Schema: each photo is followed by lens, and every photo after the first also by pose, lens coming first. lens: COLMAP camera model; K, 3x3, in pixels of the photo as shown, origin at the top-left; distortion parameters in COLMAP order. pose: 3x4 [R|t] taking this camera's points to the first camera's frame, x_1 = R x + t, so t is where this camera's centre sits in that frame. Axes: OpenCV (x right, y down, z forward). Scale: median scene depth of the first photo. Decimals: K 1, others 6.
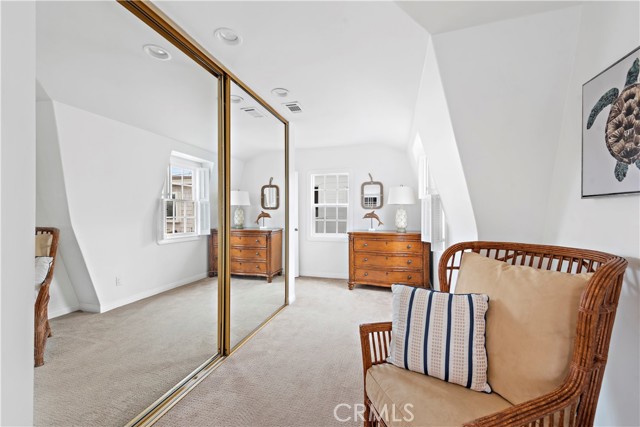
lens RADIAL K [[263.4, 0, 315.0], [0, 263.4, 209.7], [0, 0, 1]] dist [0.010761, -0.000018]
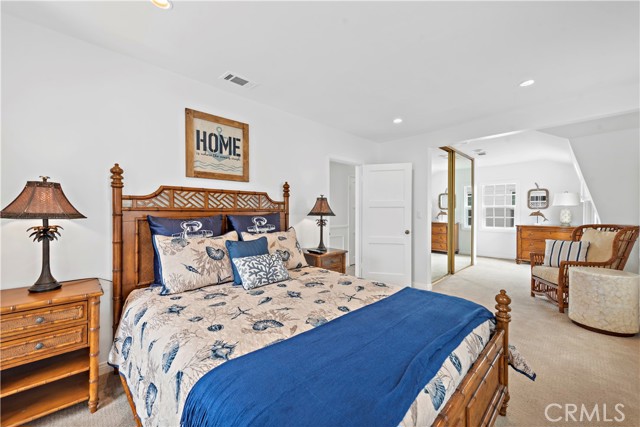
lens RADIAL K [[253.1, 0, 320.3], [0, 253.1, 209.4], [0, 0, 1]] dist [0.008243, -0.000176]
pose [[0.874822, -0.000271, -0.484445, -0.144229], [-0.001690, 0.999992, -0.003610, 0.005326], [0.484442, 0.003976, 0.874814, -0.772568]]
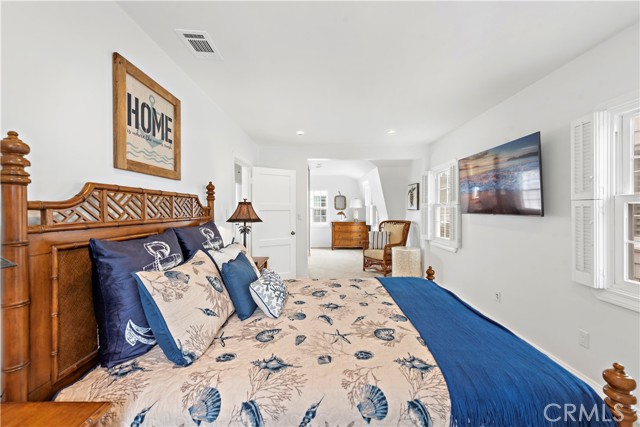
lens RADIAL K [[253.1, 0, 320.3], [0, 253.1, 209.4], [0, 0, 1]] dist [0.008243, -0.000176]
pose [[0.959531, 0.002632, 0.281589, -0.497954], [-0.003976, 0.999983, 0.004200, -0.015771], [-0.281573, -0.005149, 0.959526, -0.820575]]
